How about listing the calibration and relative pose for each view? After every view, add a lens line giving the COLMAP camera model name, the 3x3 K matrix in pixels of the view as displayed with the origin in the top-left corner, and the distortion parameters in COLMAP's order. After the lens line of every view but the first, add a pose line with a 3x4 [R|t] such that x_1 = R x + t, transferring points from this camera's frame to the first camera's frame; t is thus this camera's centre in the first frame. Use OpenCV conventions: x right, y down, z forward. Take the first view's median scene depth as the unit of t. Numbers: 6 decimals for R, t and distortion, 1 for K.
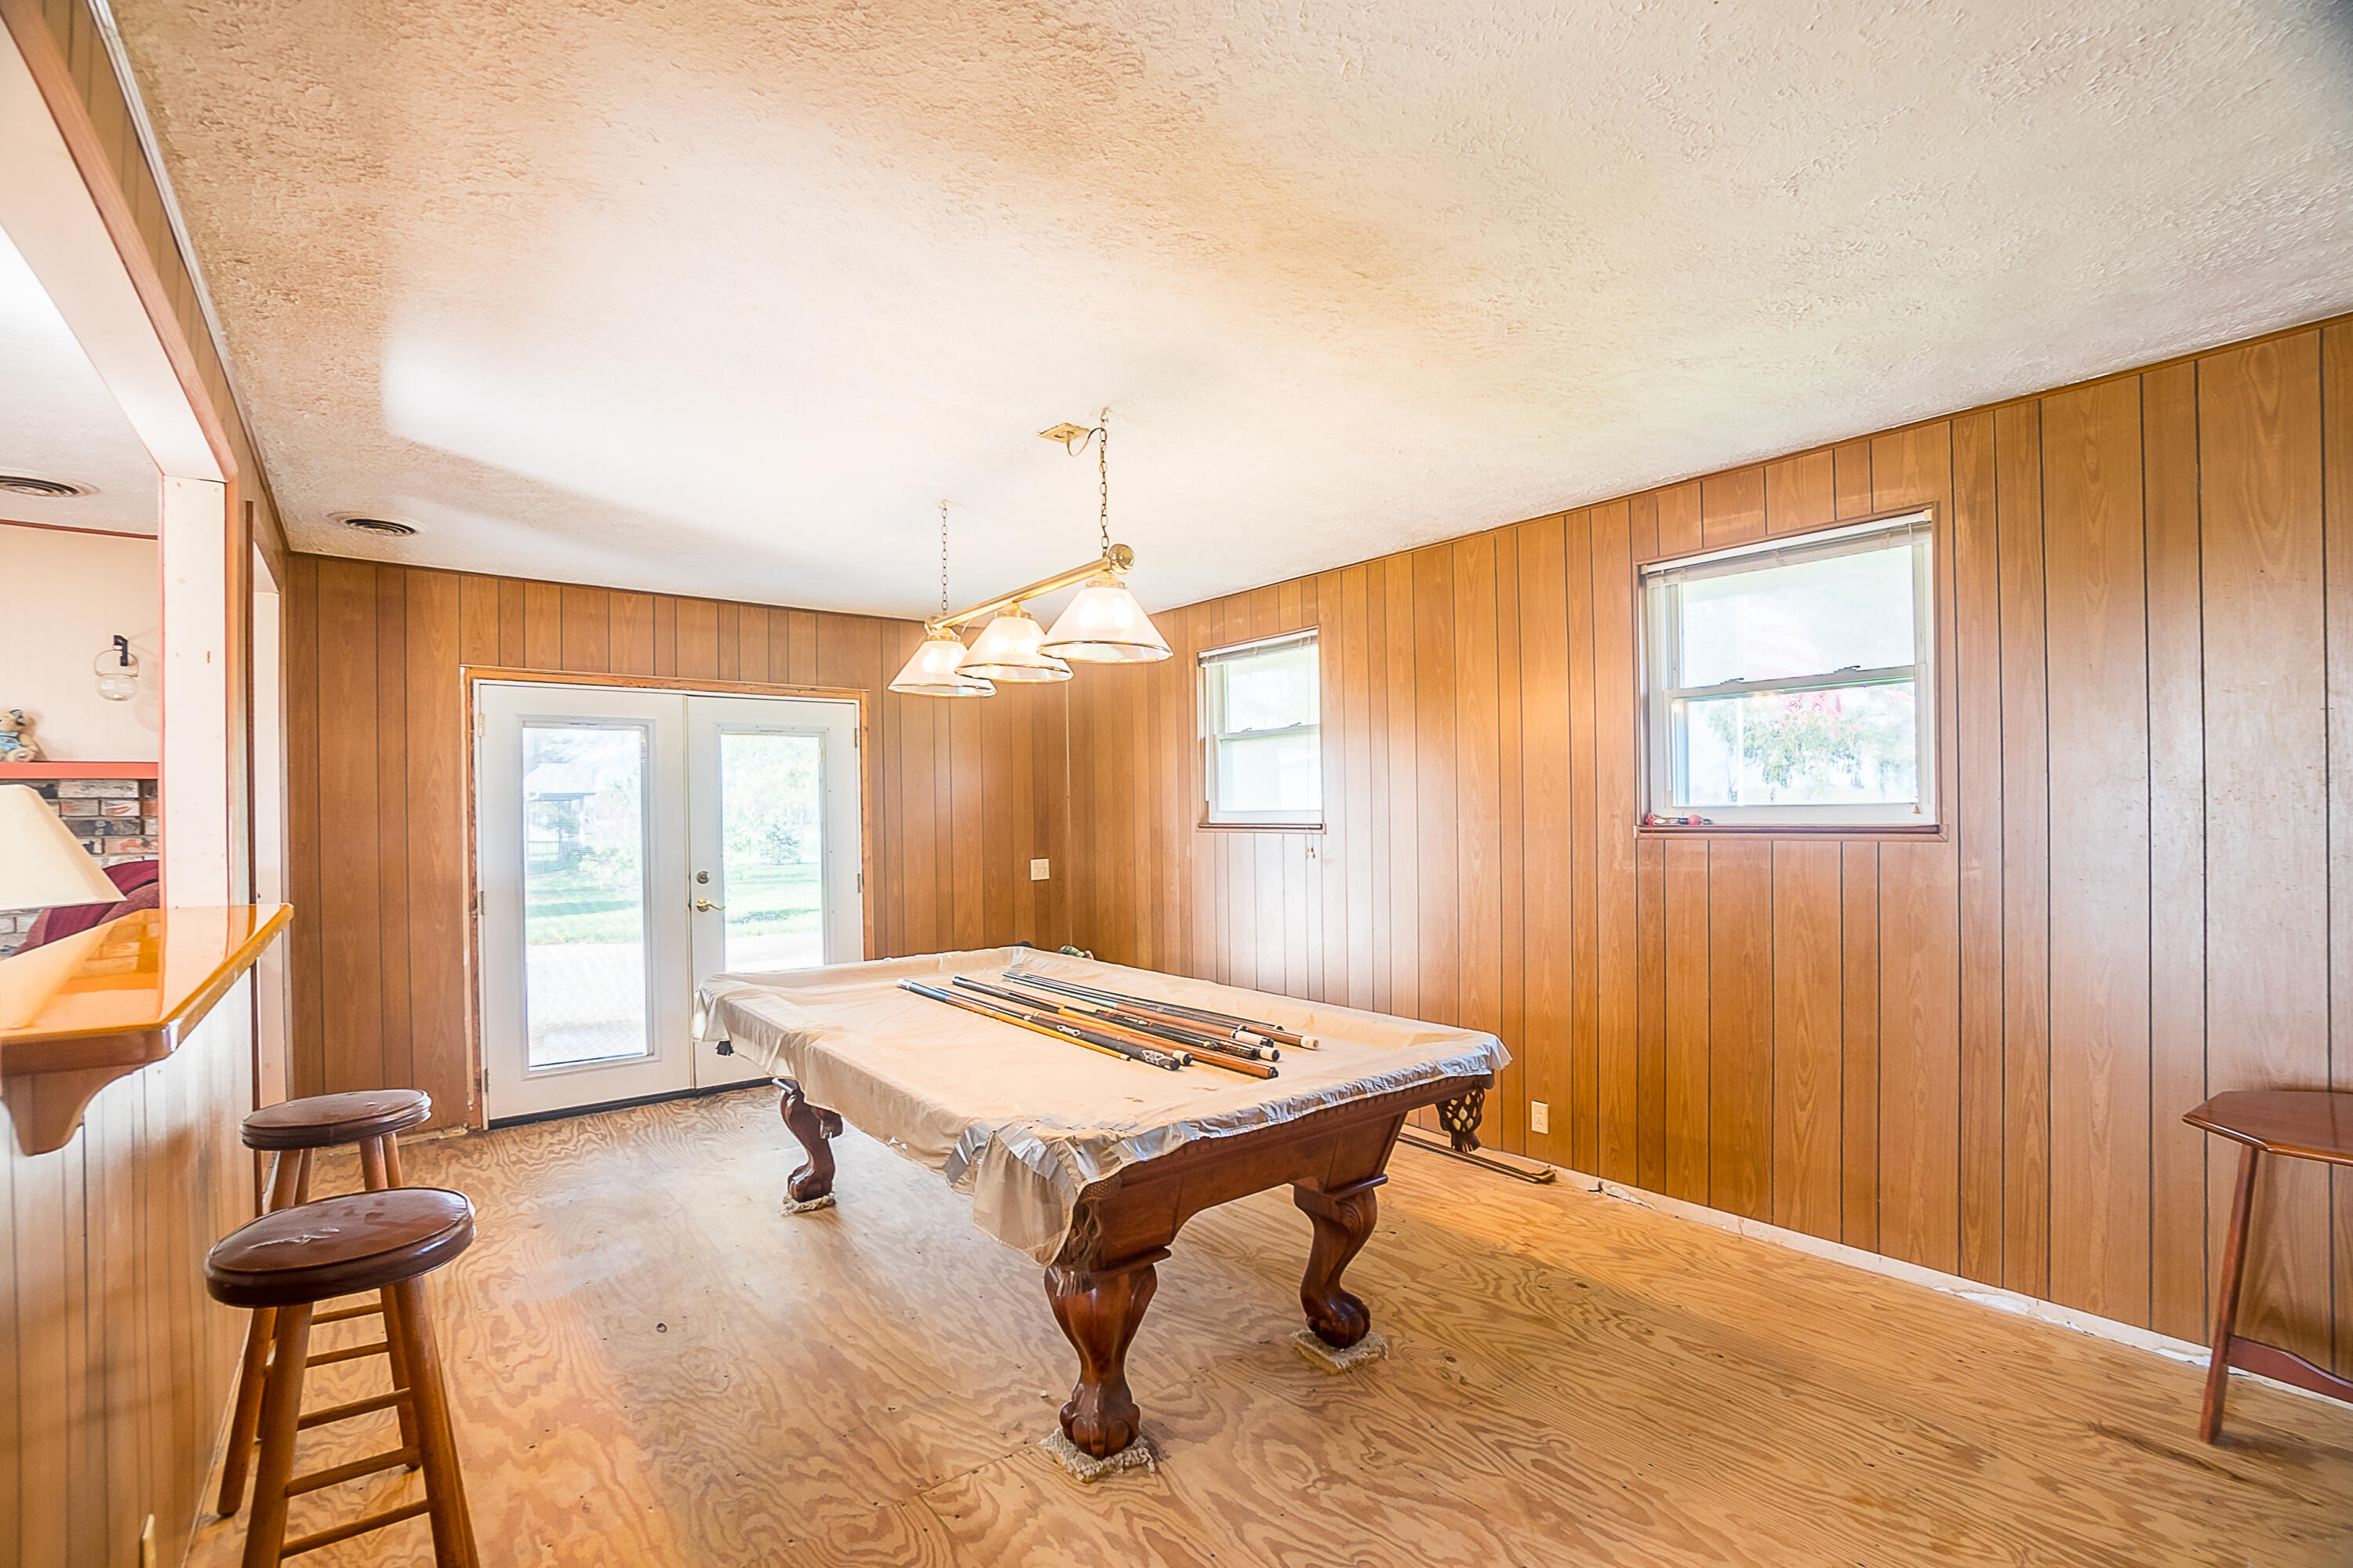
lens RADIAL K [[1053.9, 0, 1173.2], [0, 1053.9, 809.3], [0, 0, 1]] dist [-0.068035, 0.025791]
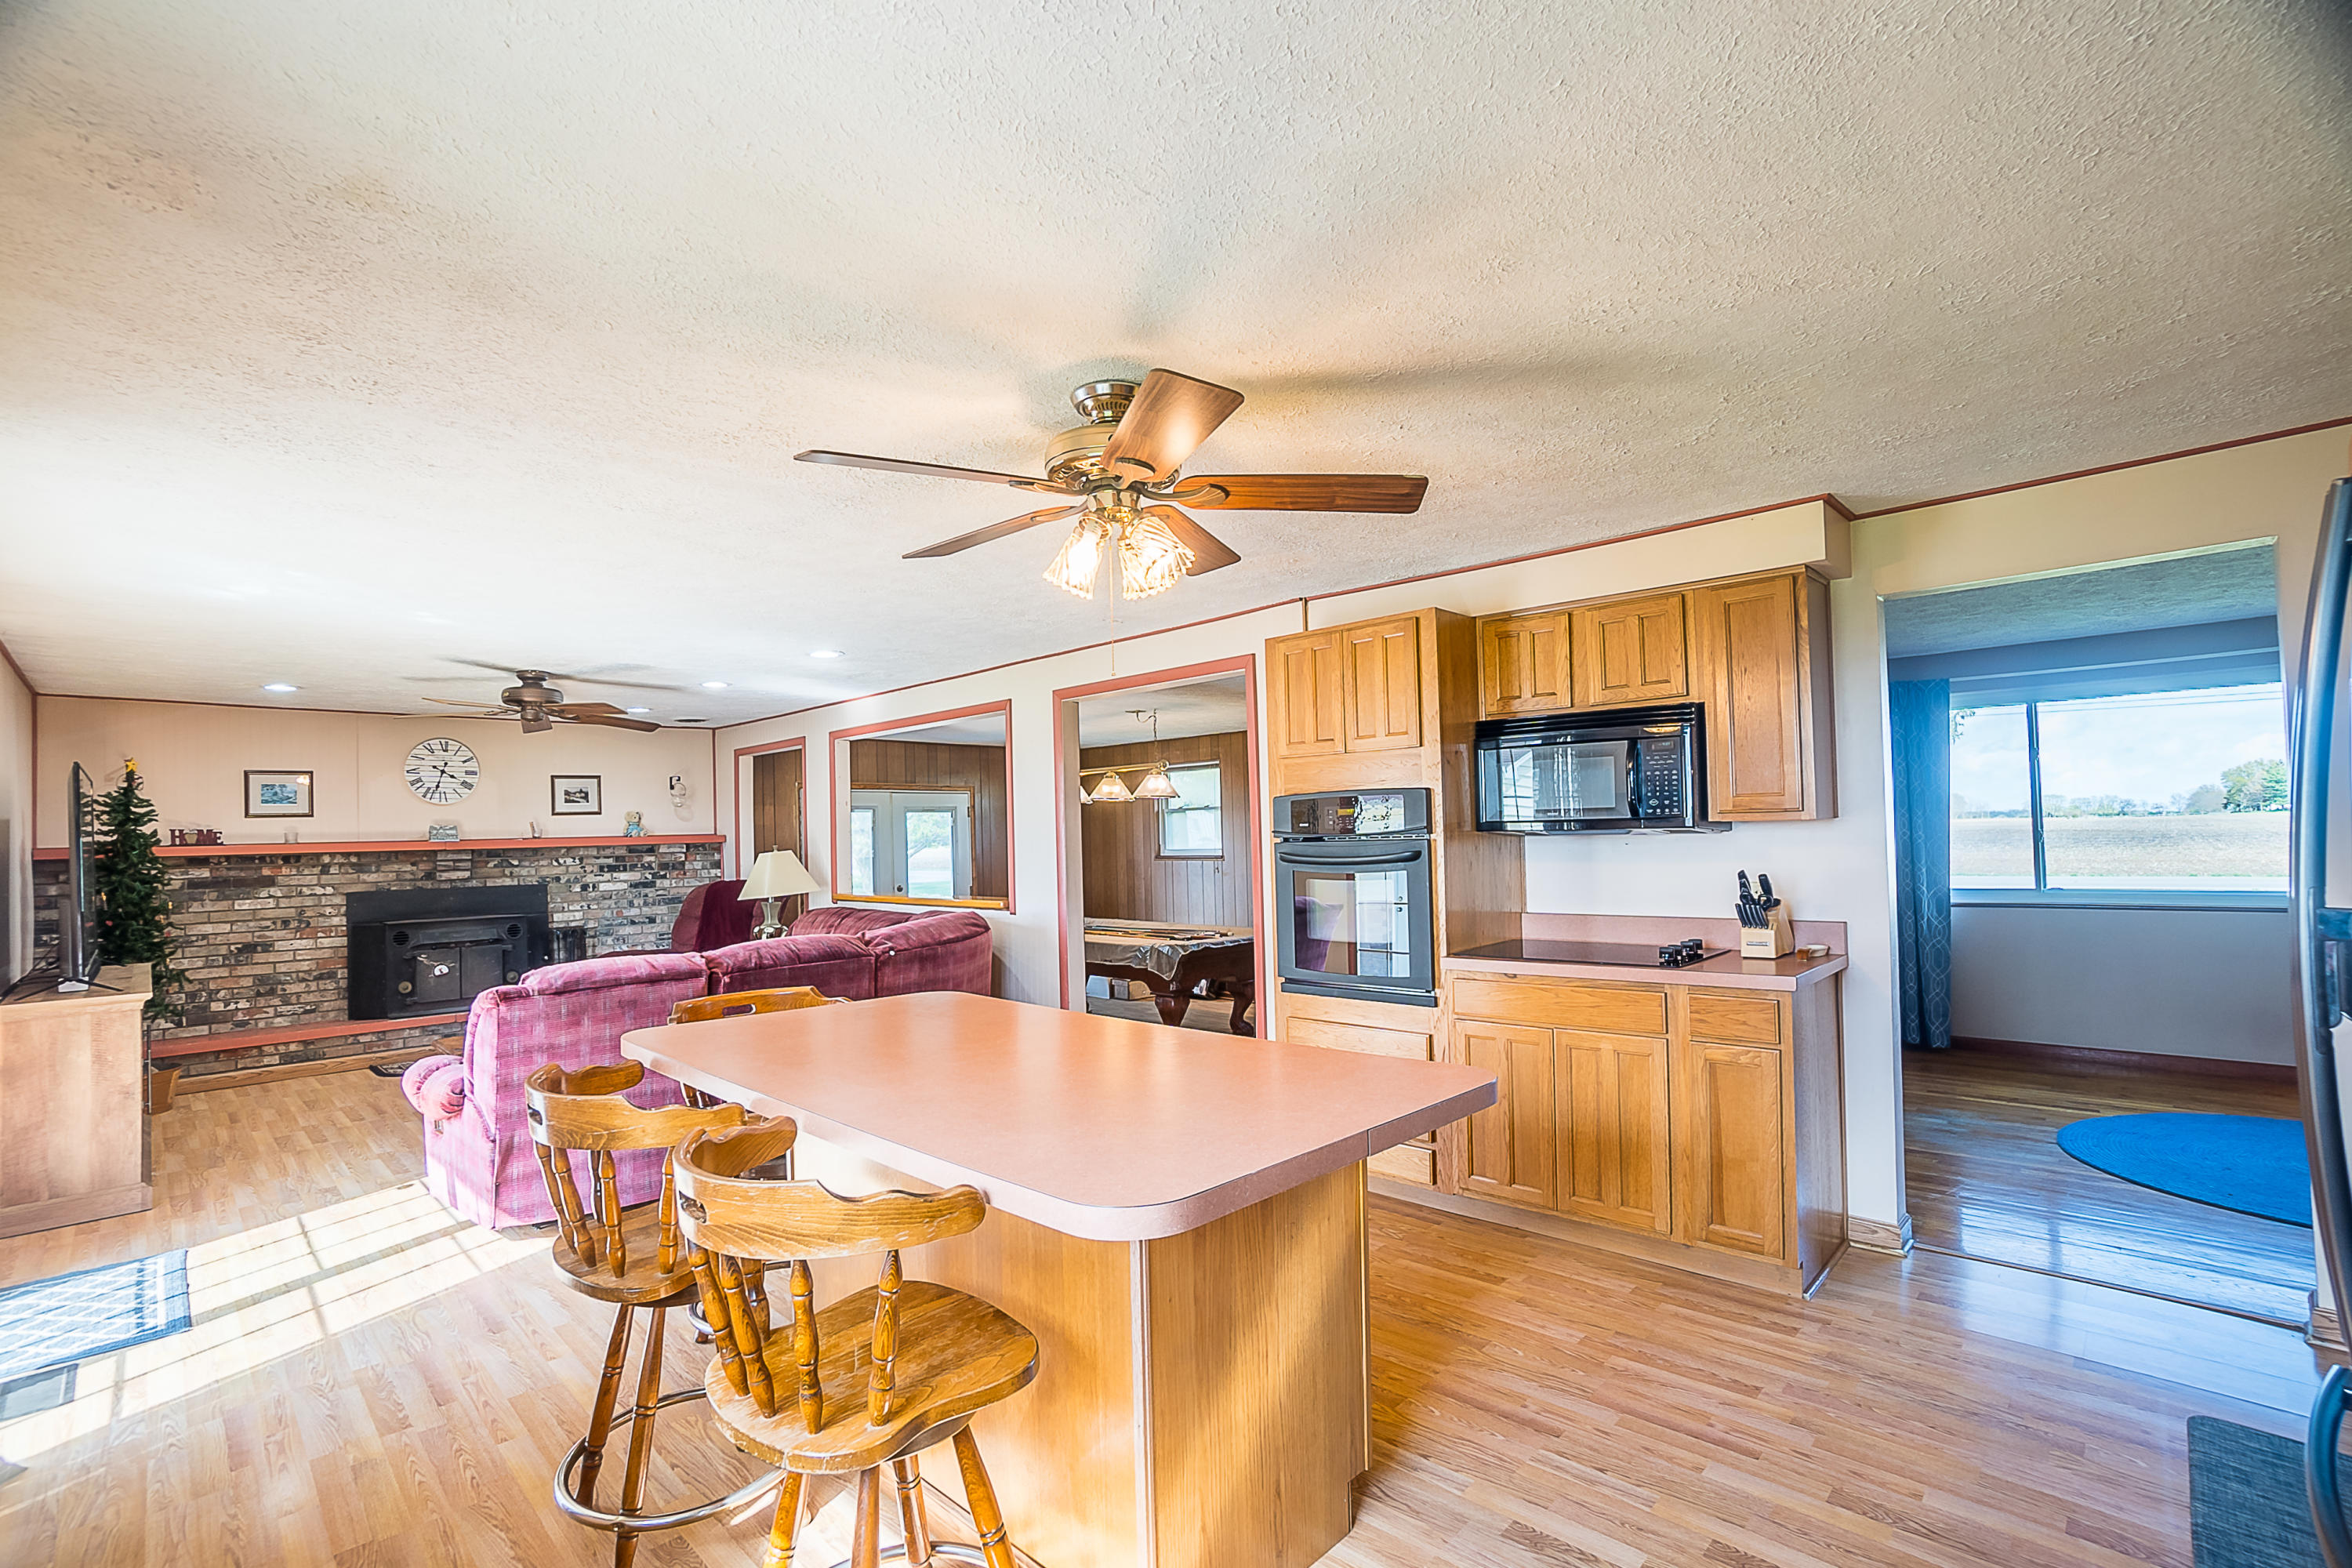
lens RADIAL K [[1053.4, 0, 1172.7], [0, 1053.4, 809.3], [0, 0, 1]] dist [-0.068035, 0.025791]
pose [[0.990861, -0.008785, 0.134598, -0.208946], [0.012347, 0.999595, -0.025648, -0.022685], [-0.134318, 0.027076, 0.990568, -0.926265]]
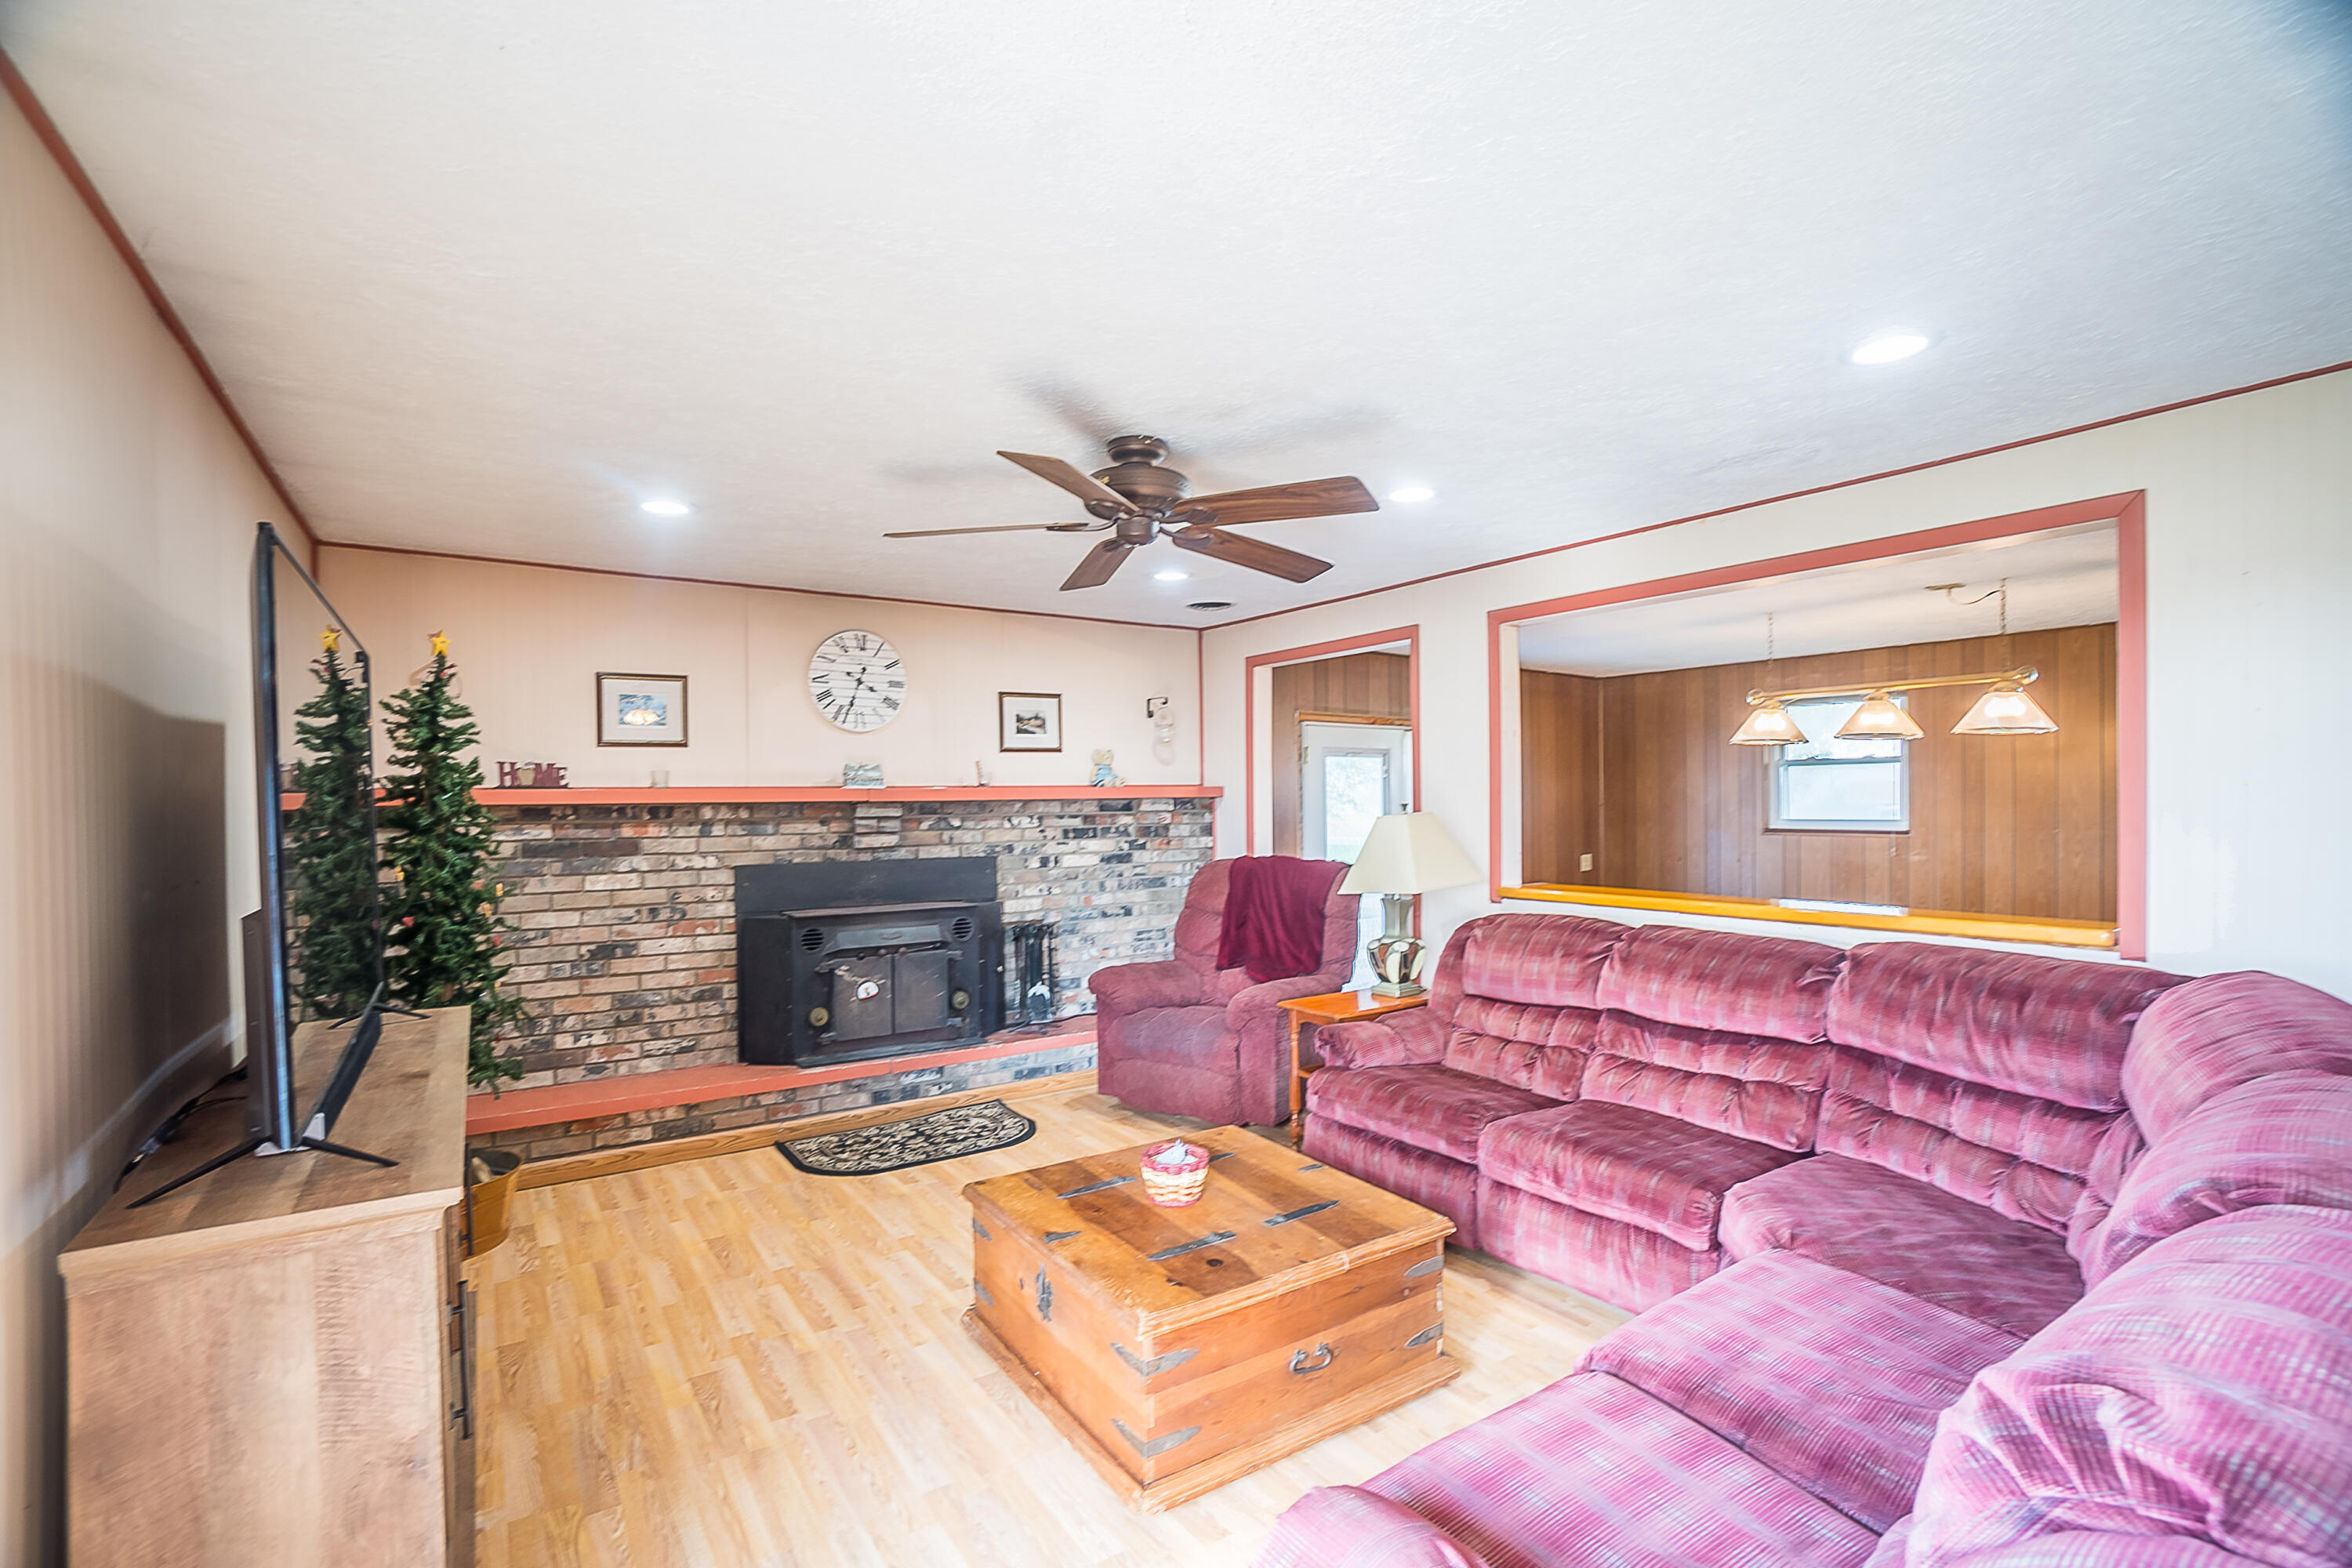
lens RADIAL K [[1053.4, 0, 1172.7], [0, 1053.4, 809.3], [0, 0, 1]] dist [-0.068035, 0.025791]
pose [[0.997724, 0.005311, -0.067214, -0.648467], [-0.004747, 0.999952, 0.008542, -0.018032], [0.067256, -0.008204, 0.997702, -0.342882]]
